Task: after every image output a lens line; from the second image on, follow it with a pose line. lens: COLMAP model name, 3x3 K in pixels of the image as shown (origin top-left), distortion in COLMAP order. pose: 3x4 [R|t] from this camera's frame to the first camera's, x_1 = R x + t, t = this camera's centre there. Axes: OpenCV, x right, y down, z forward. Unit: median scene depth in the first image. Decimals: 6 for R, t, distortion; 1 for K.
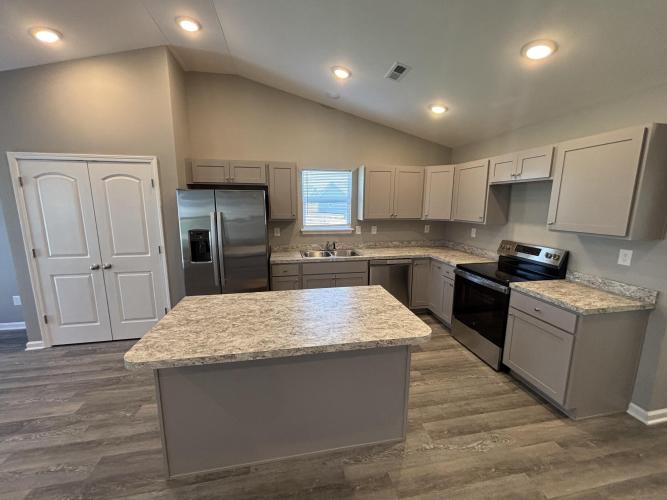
lens RADIAL K [[272.2, 0, 334.4], [0, 272.2, 250.5], [0, 0, 1]] dist [0.011619, 0.000402]
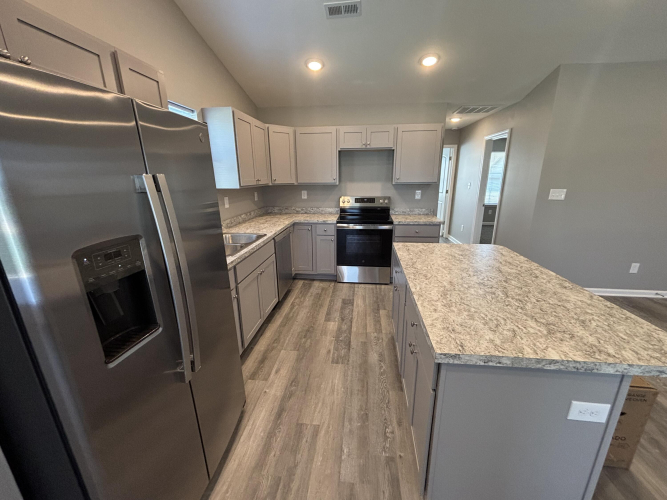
lens RADIAL K [[272.2, 0, 334.4], [0, 272.2, 250.5], [0, 0, 1]] dist [0.011619, 0.000402]
pose [[0.281412, -0.263493, 0.922702, -1.012017], [0.174955, 0.959533, 0.220652, -0.131119], [-0.943503, 0.099337, 0.316124, 1.044782]]
